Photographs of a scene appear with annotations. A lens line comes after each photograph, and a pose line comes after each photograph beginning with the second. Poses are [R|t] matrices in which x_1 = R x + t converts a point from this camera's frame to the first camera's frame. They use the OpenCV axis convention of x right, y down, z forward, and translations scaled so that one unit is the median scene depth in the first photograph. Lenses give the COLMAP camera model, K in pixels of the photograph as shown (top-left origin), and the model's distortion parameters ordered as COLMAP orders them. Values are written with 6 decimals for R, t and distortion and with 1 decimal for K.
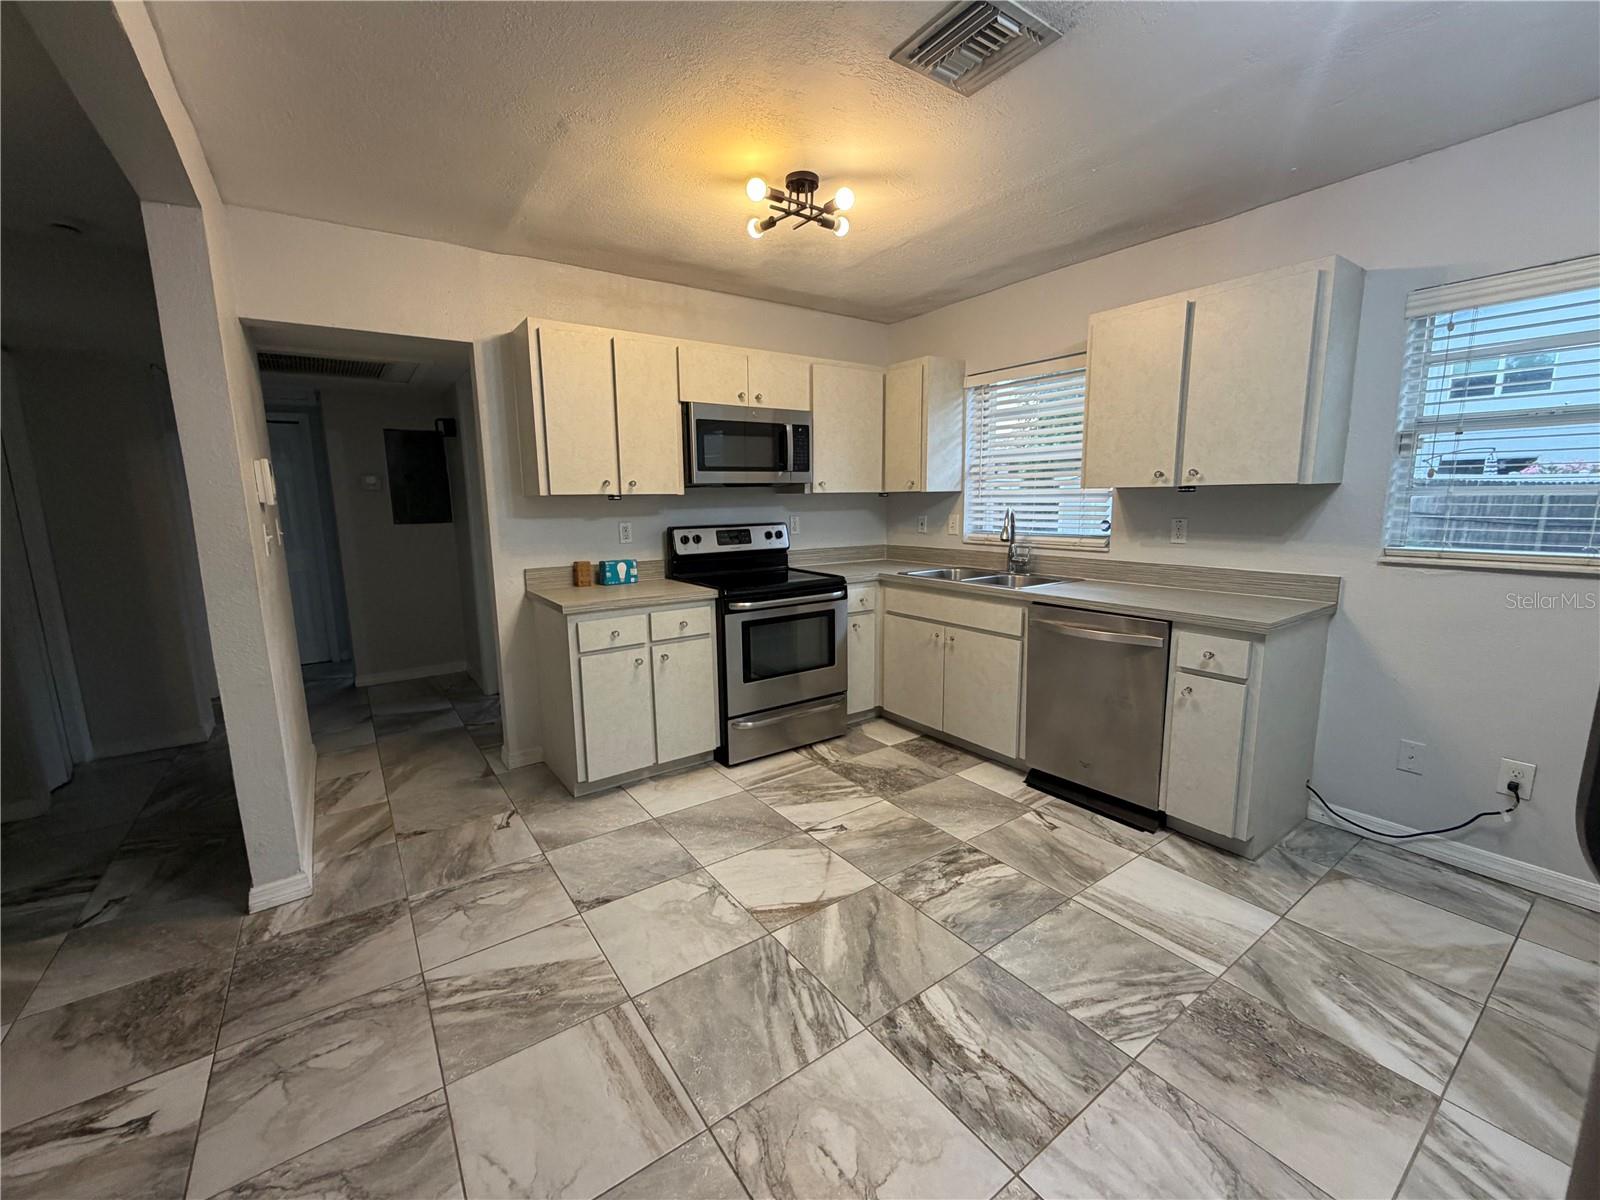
lens RADIAL K [[654.1, 0, 797.4], [0, 654.1, 597.5], [0, 0, 1]] dist [0.002430, 0.000014]
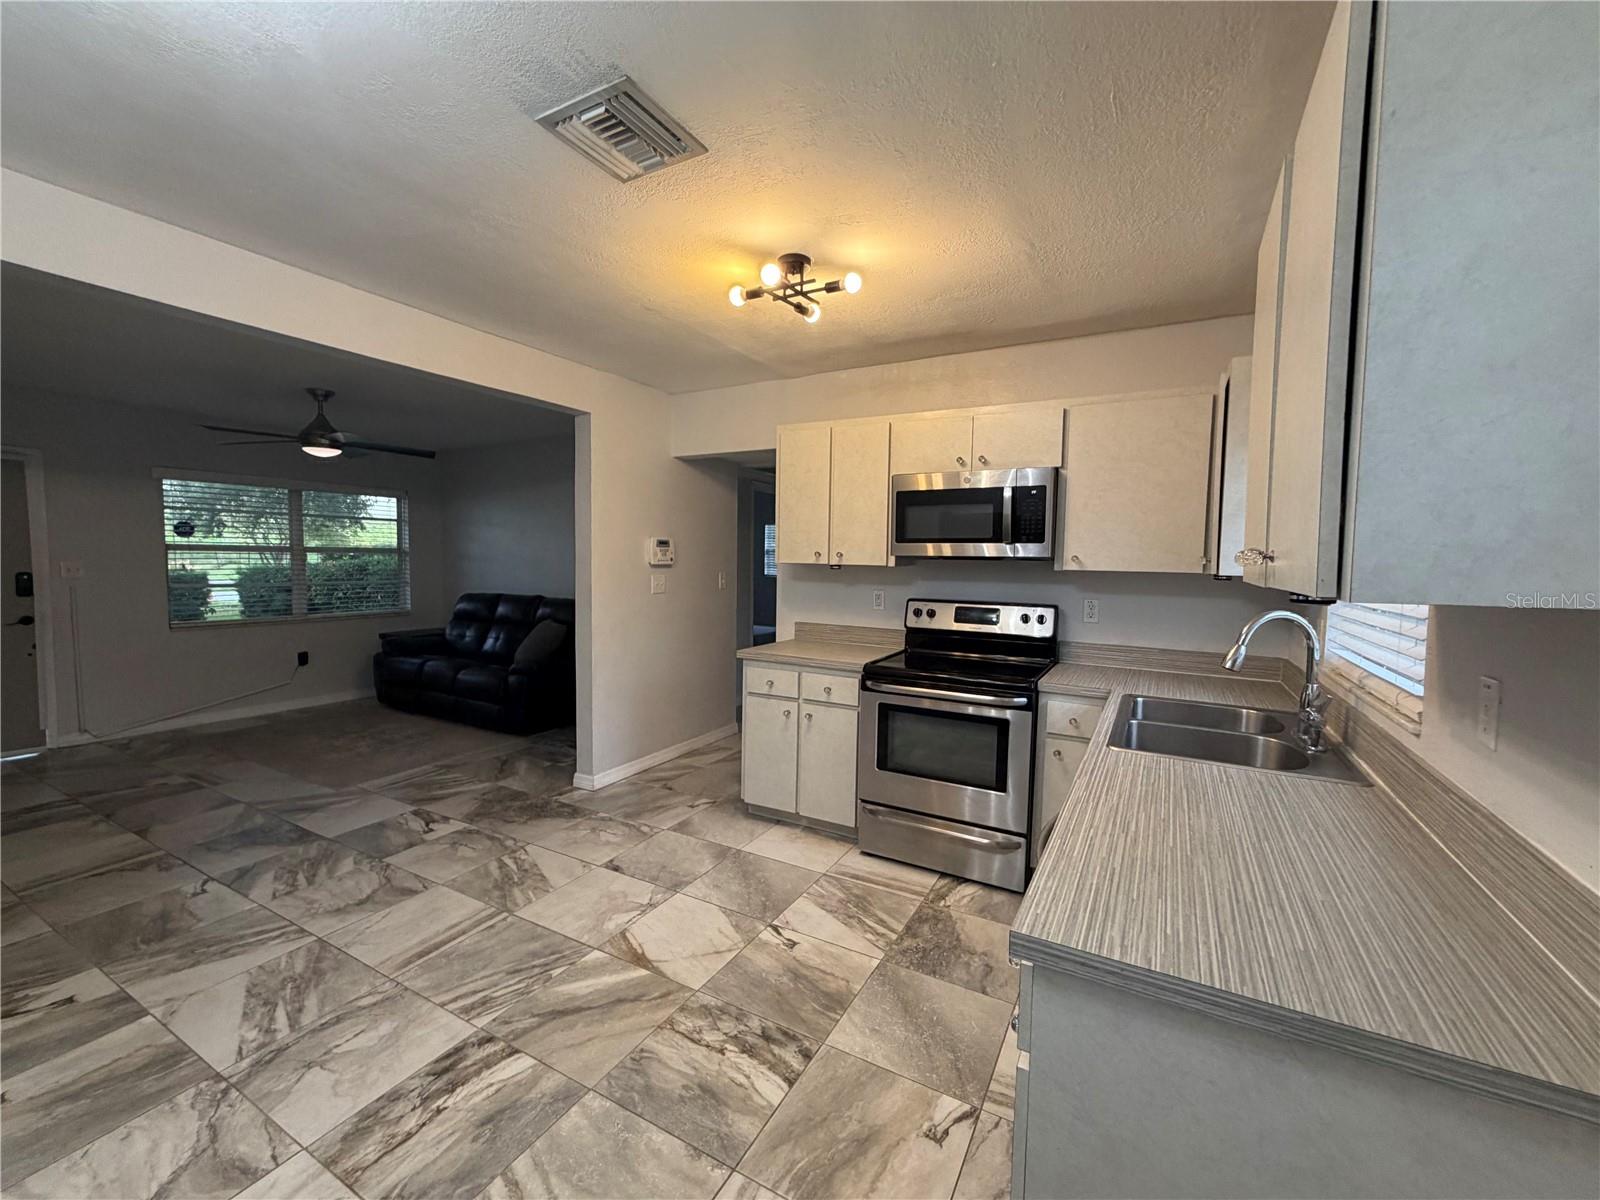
lens RADIAL K [[654.1, 0, 797.4], [0, 654.1, 597.5], [0, 0, 1]] dist [0.002430, 0.000014]
pose [[0.432877, 0.077372, -0.898126, 0.904189], [-0.159567, 0.987154, 0.008134, -0.130509], [0.887218, 0.139790, 0.439662, 0.601097]]
